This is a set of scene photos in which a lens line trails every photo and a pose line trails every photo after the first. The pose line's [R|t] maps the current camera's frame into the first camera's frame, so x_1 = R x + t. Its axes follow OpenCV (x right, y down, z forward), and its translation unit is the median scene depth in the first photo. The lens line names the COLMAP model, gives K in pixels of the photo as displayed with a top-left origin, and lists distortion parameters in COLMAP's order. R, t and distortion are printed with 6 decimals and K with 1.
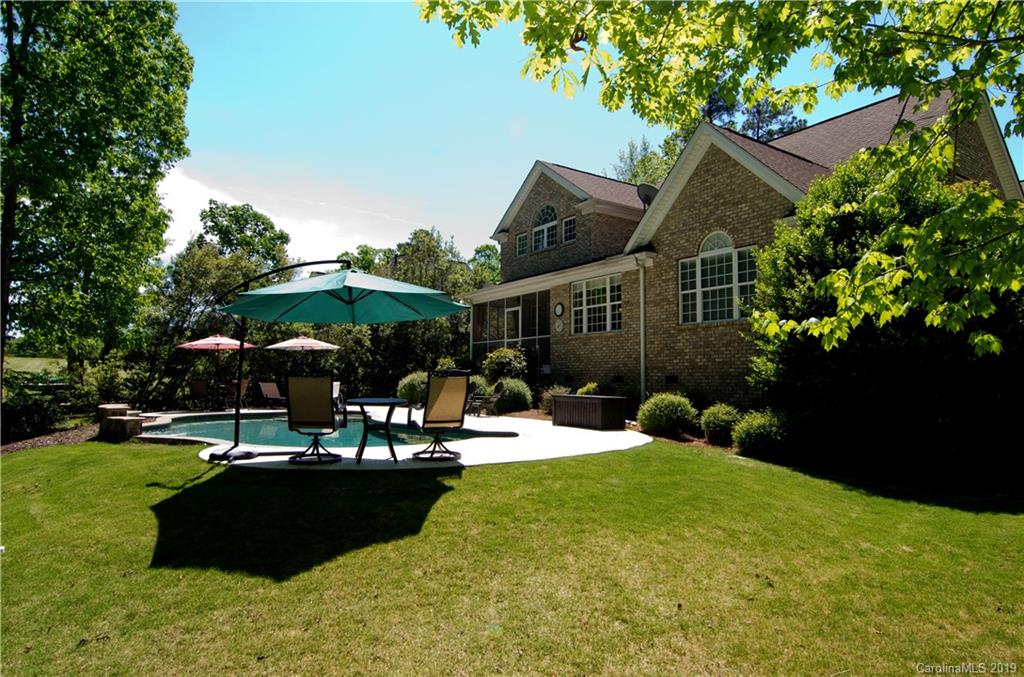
lens RADIAL K [[604.8, 0, 507.9], [0, 604.8, 342.4], [0, 0, 1]] dist [0.002653, 0.000465]
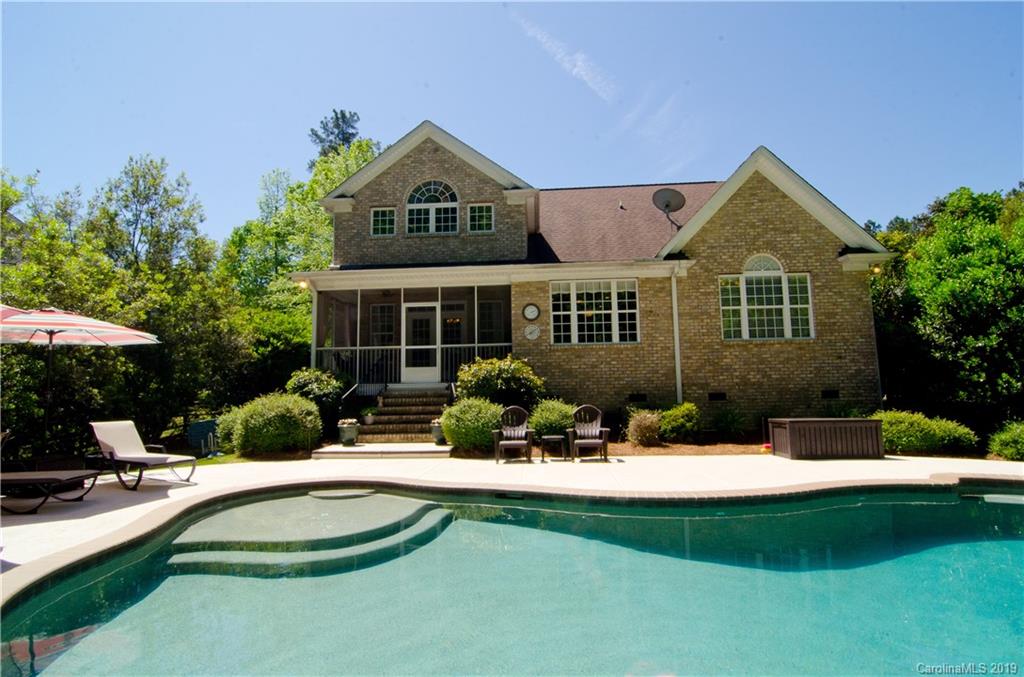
lens RADIAL K [[496.5, 0, 518.9], [0, 496.5, 359.8], [0, 0, 1]] dist [-0.015479, -0.003272]
pose [[0.597435, 0.057314, 0.799867, -0.525448], [-0.028239, 0.998328, -0.050443, 0.049508], [-0.801420, 0.007549, 0.598054, 0.749514]]
